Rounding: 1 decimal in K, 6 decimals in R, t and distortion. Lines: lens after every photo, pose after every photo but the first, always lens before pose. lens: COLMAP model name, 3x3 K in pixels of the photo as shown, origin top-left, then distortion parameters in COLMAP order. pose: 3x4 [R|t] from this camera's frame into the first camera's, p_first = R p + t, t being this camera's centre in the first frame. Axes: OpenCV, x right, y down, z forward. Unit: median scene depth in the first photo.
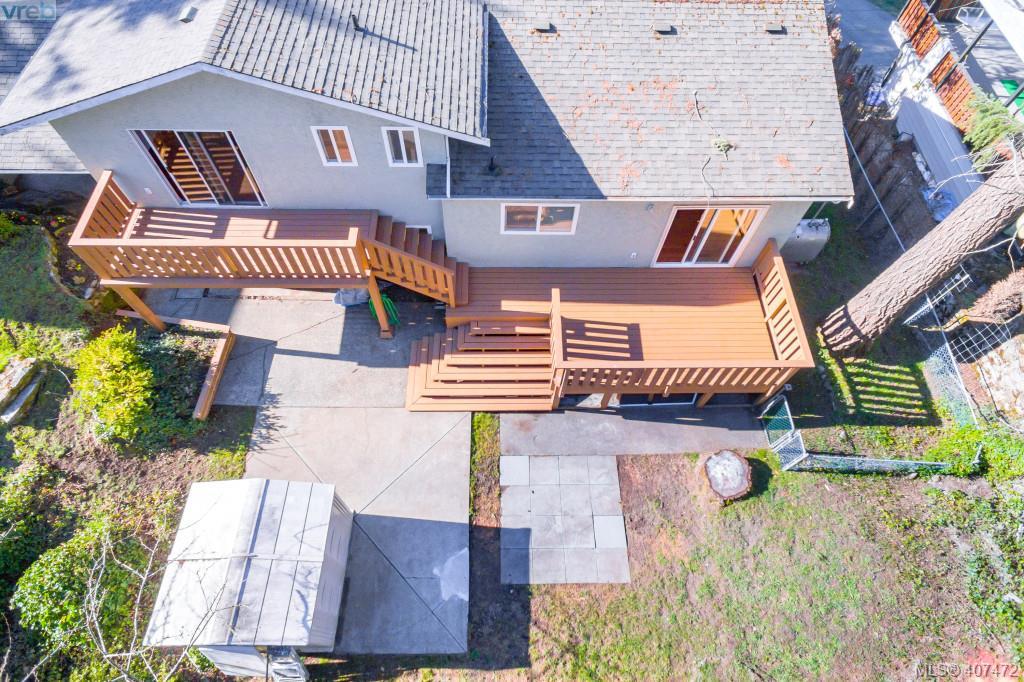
lens RADIAL K [[578.7, 0, 510.1], [0, 578.7, 310.1], [0, 0, 1]] dist [0.001509, -0.000385]
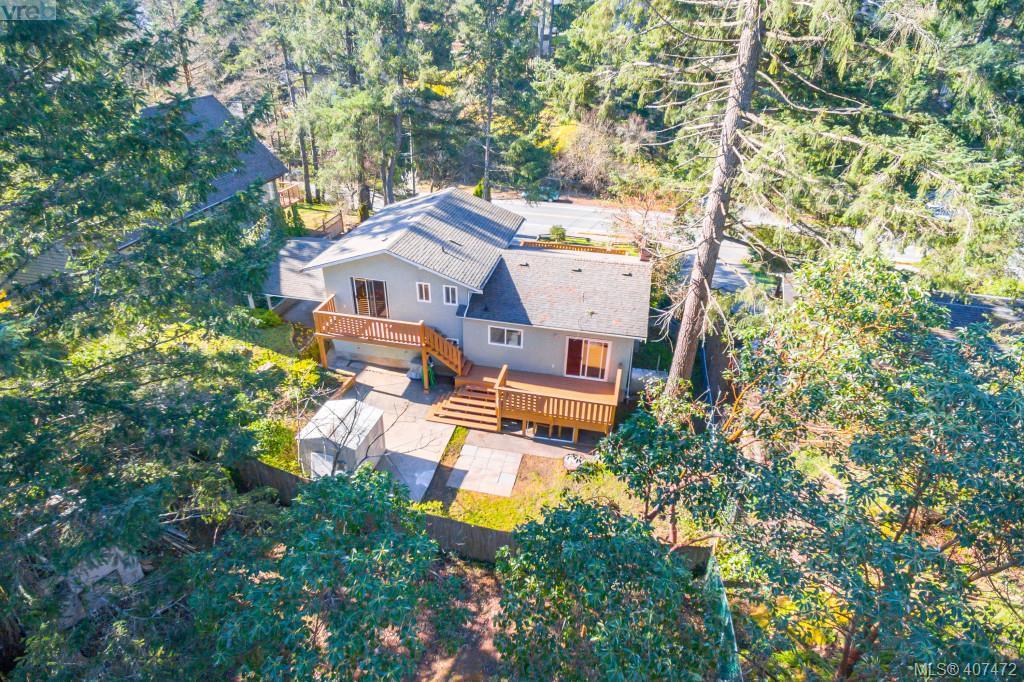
lens RADIAL K [[598.8, 0, 512.0], [0, 598.8, 341.0], [0, 0, 1]] dist [0.000416, -0.000072]
pose [[0.972110, 0.108026, -0.208165, 0.534497], [-0.193237, 0.871910, -0.449926, 0.846250], [0.132898, 0.477602, 0.868467, -0.914948]]
